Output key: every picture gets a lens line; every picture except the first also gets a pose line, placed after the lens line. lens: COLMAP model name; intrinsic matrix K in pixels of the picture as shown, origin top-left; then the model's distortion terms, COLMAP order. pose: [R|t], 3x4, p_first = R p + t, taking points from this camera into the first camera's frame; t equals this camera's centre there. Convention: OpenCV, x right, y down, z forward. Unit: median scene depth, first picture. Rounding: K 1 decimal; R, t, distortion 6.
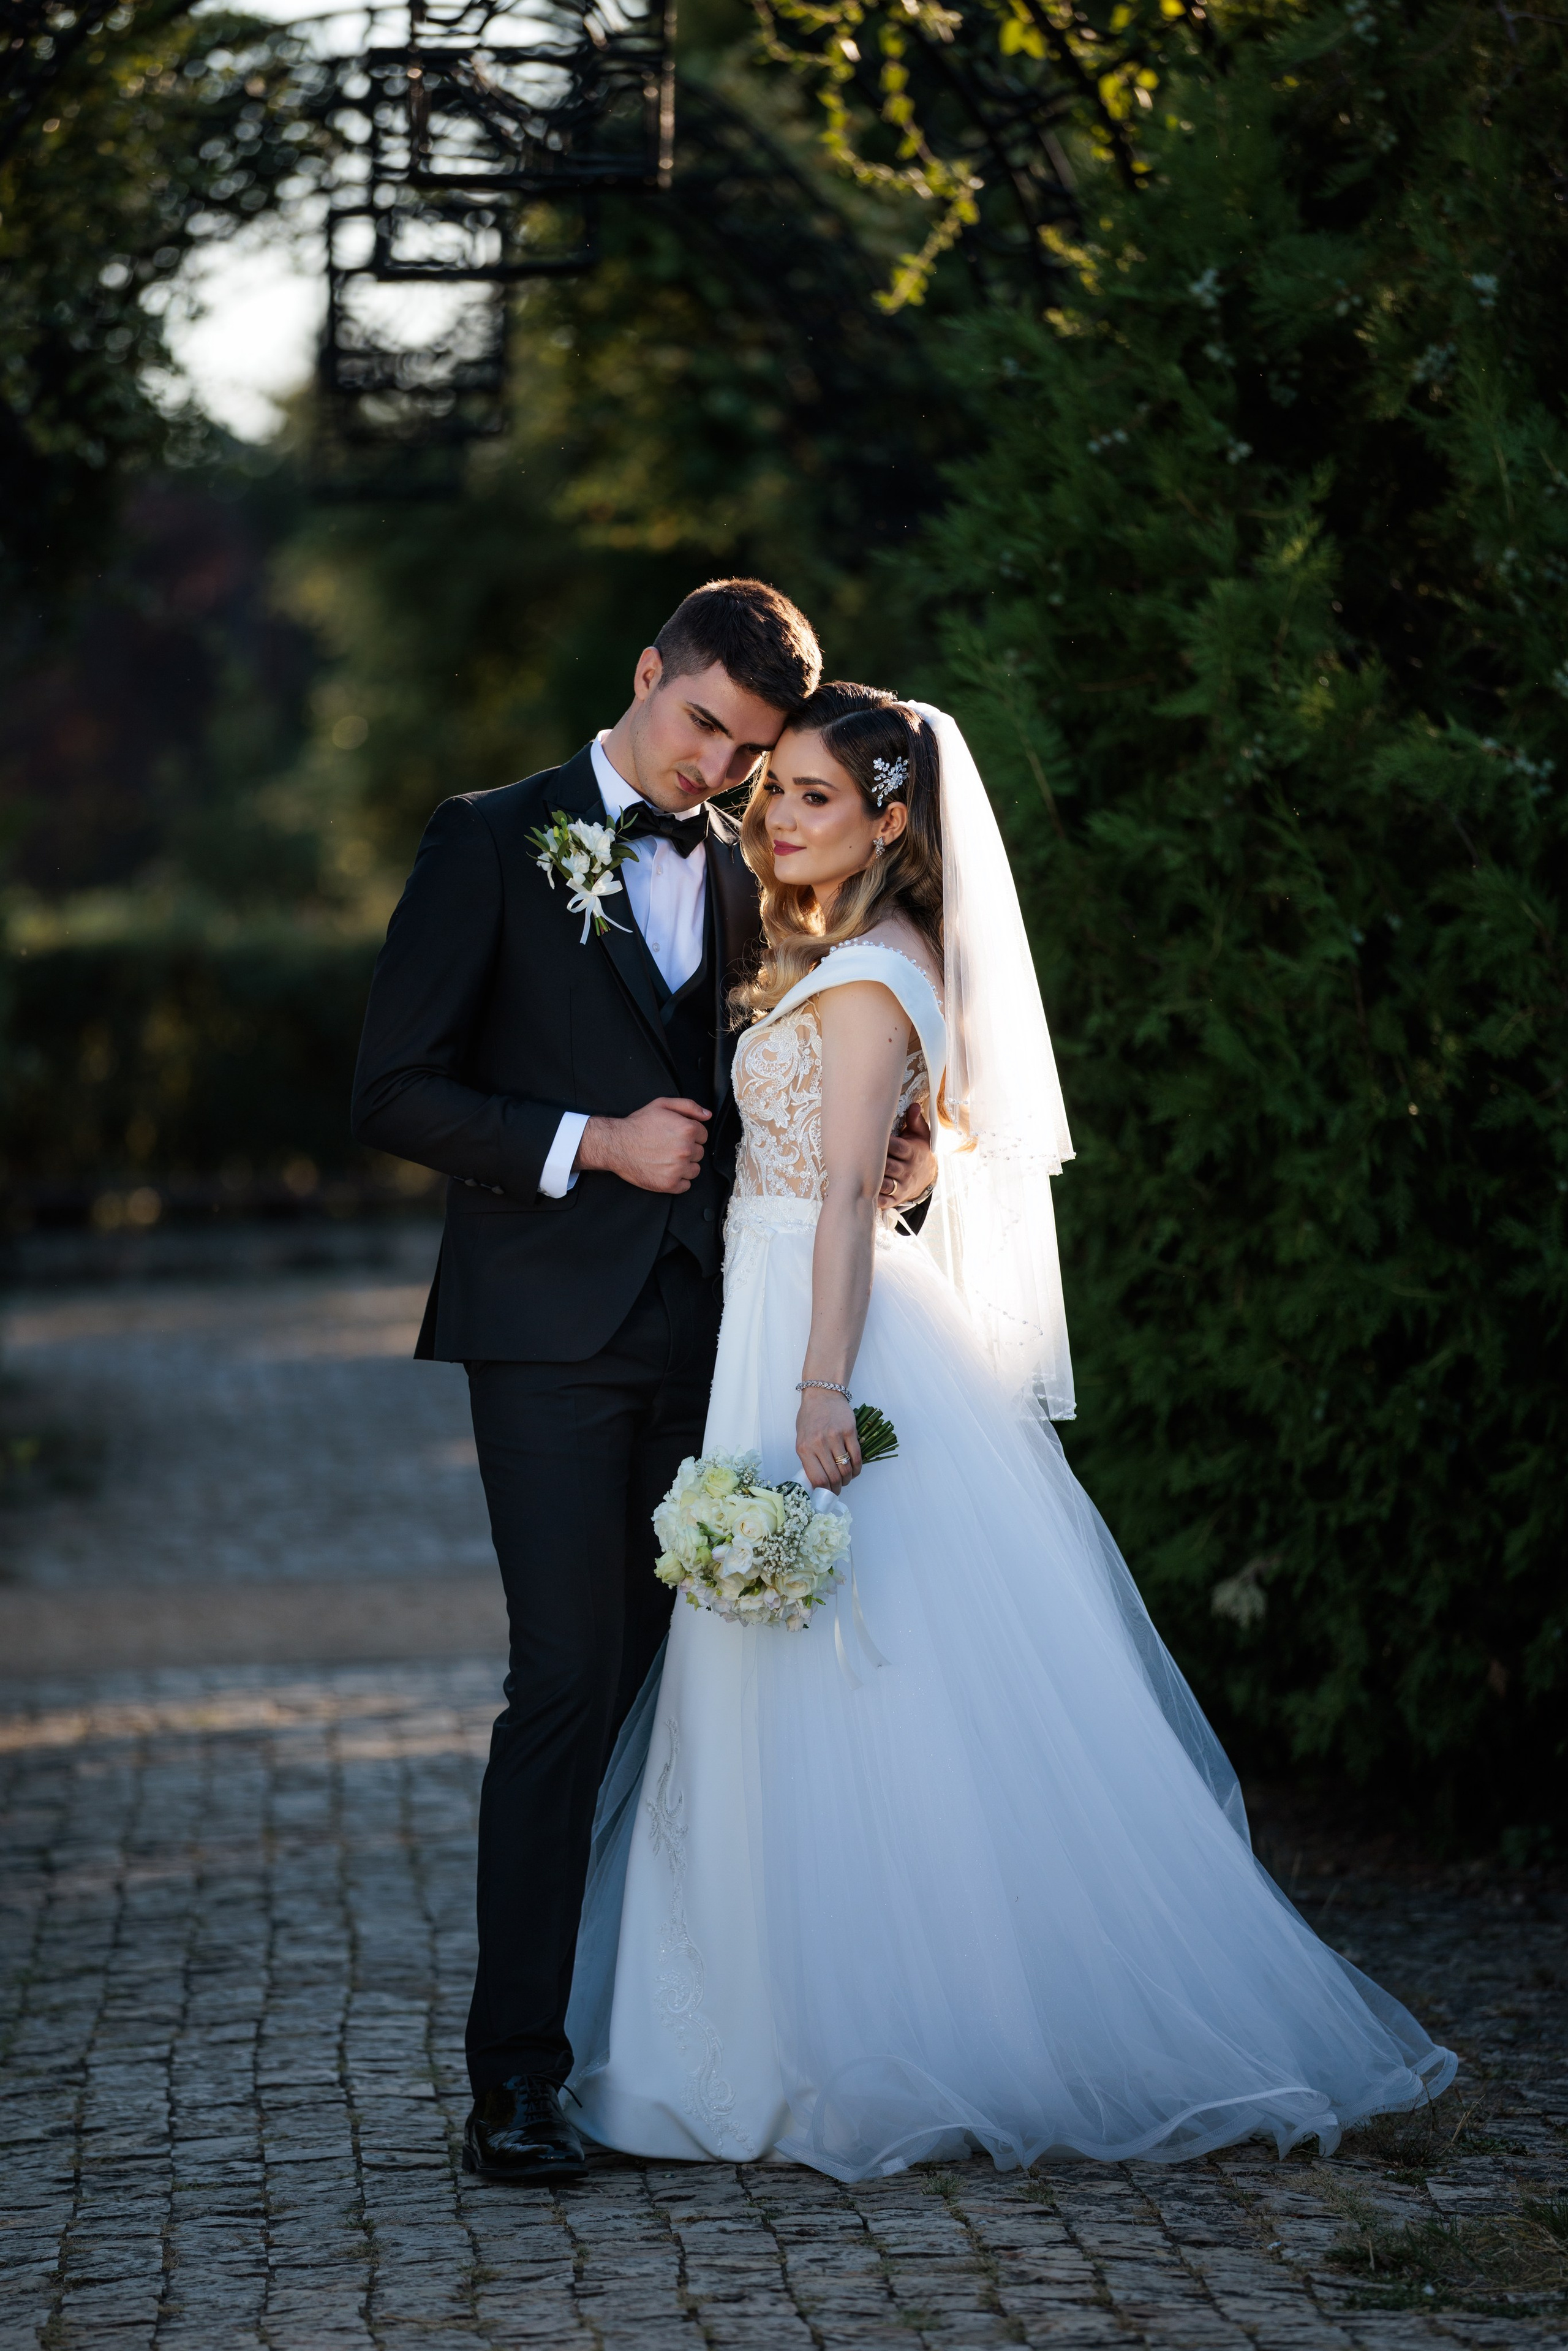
lens RADIAL K [[11024.2, 0, 784.0], [0, 11024.2, 1175.5], [0, 0, 1]] dist [0.955577, 14.398692]
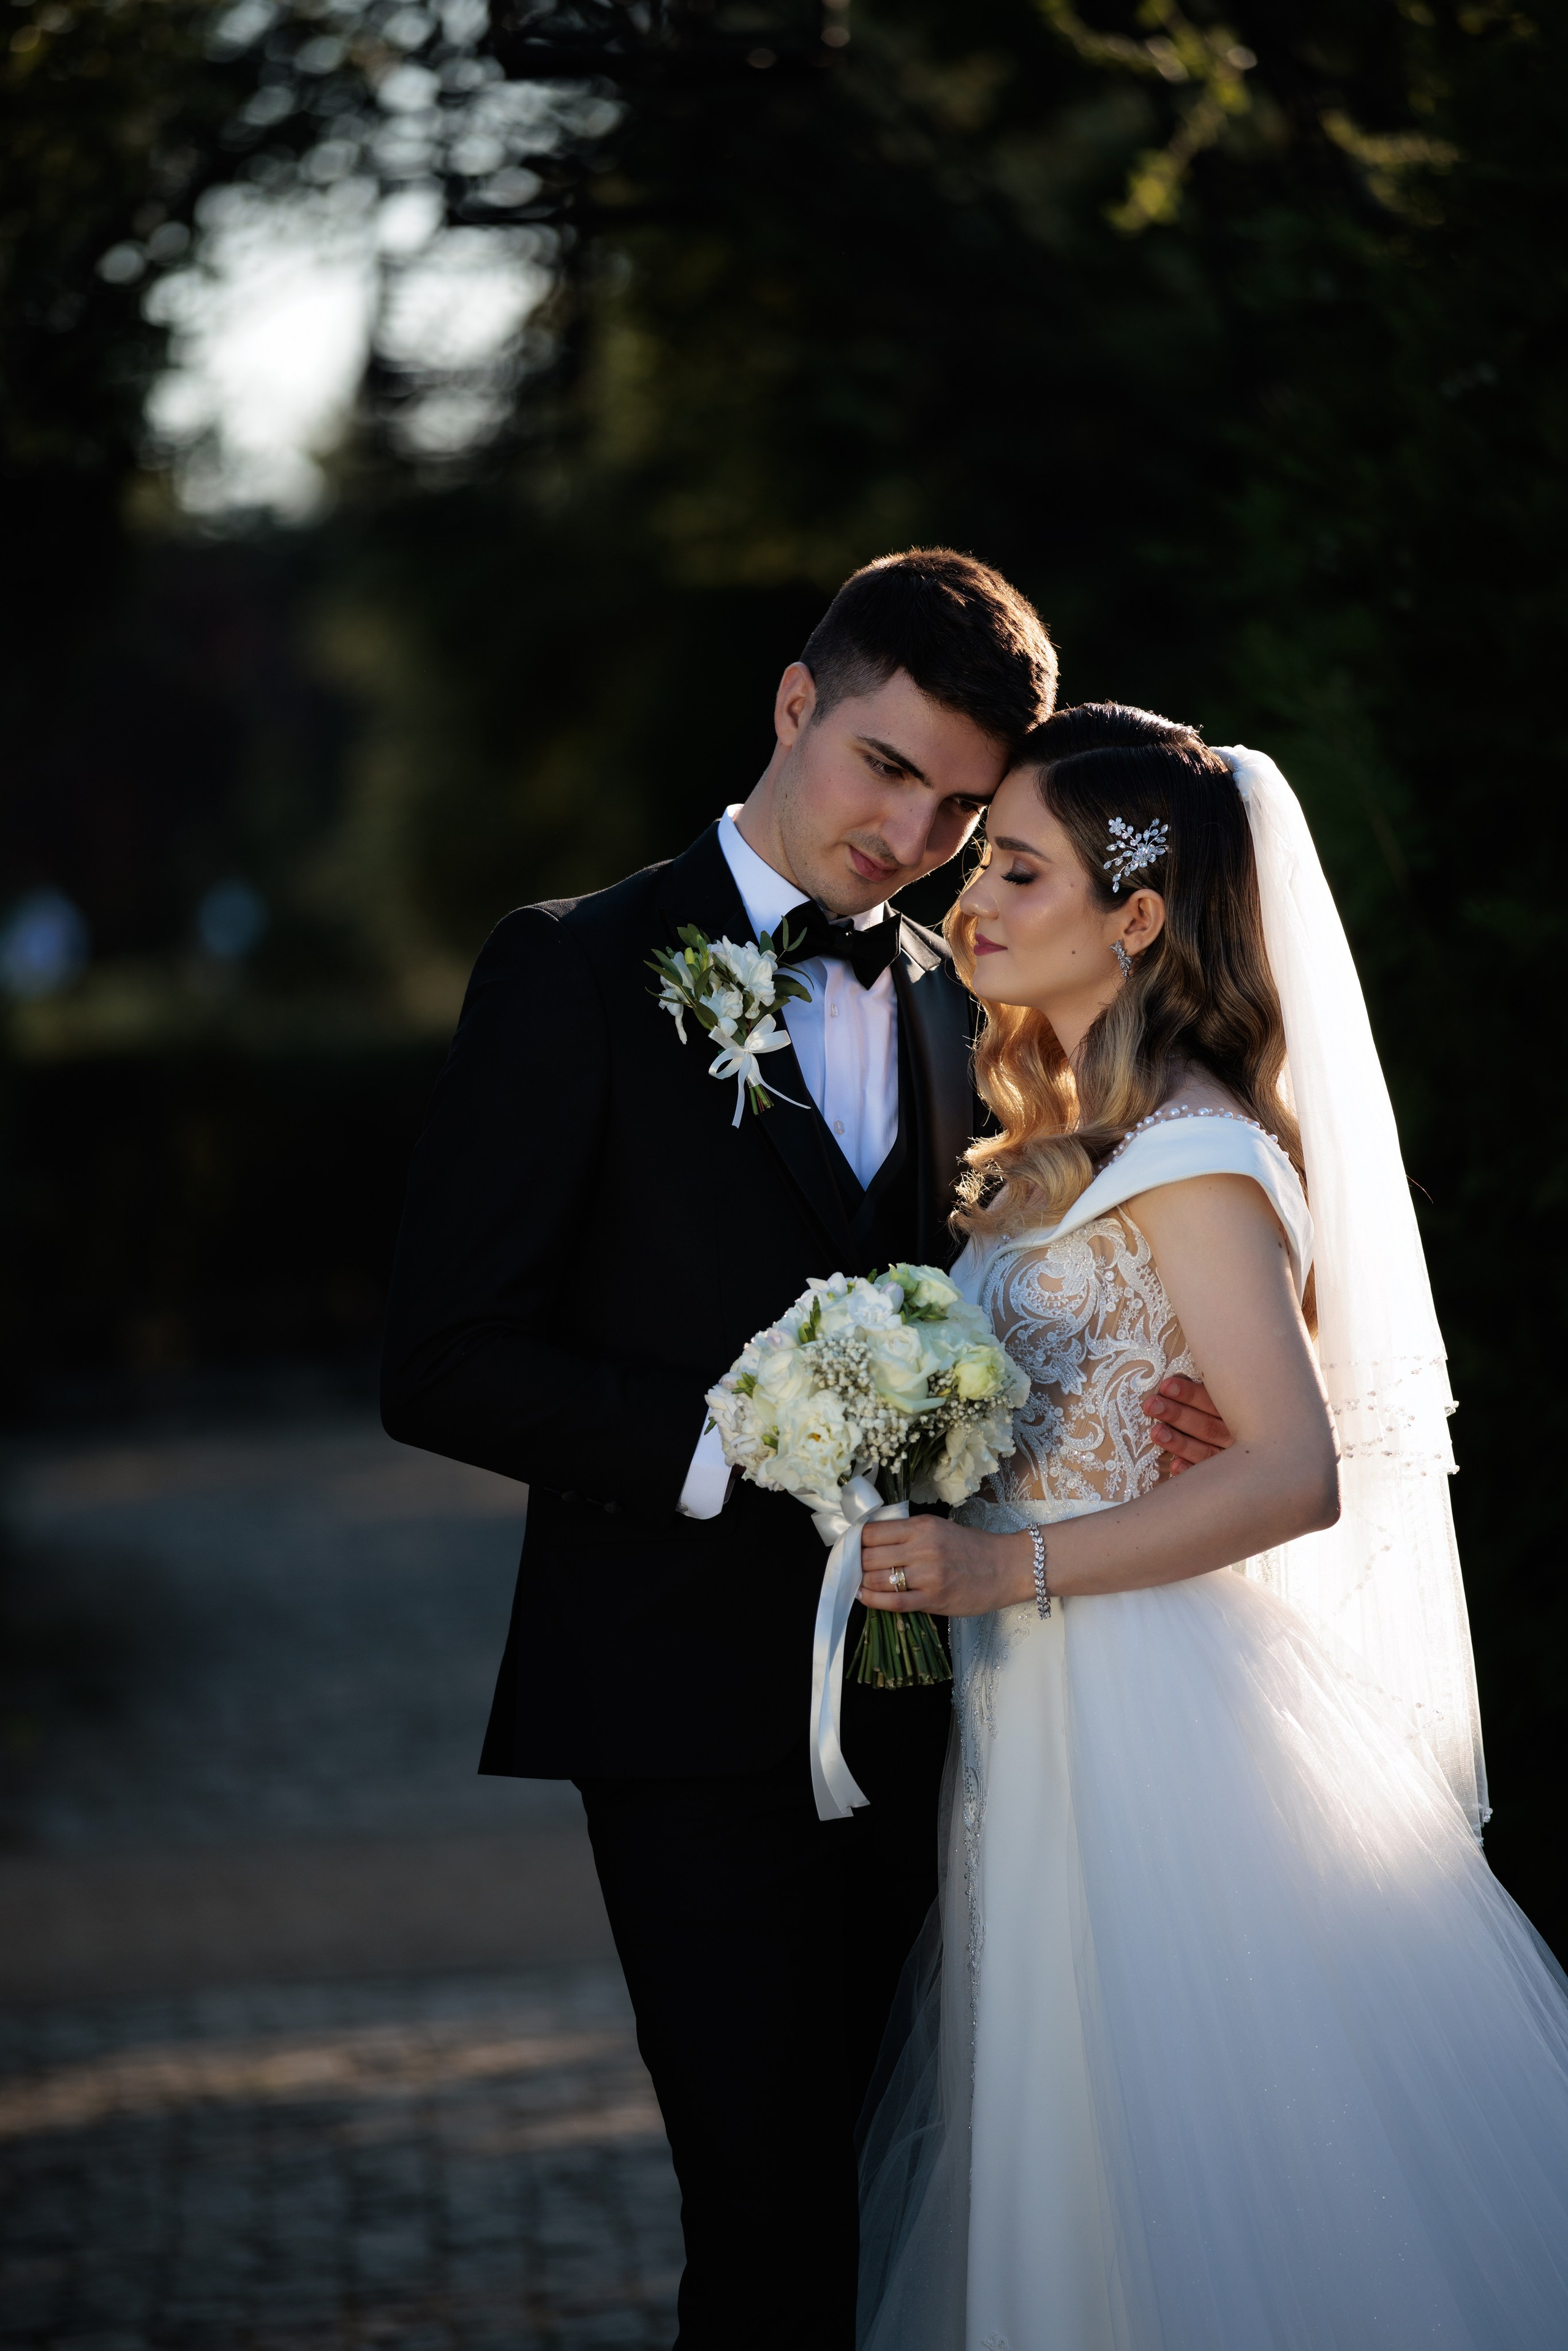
lens RADIAL K [[11024.2, 0, 784.0], [0, 11024.2, 1175.5], [0, 0, 1]] dist [0.955577, 14.398692]
pose [[0.999813, -0.018958, -0.003754, -0.012082], [0.018939, 0.999807, -0.005128, -0.009789], [0.003850, 0.005056, 0.999980, 0.233882]]
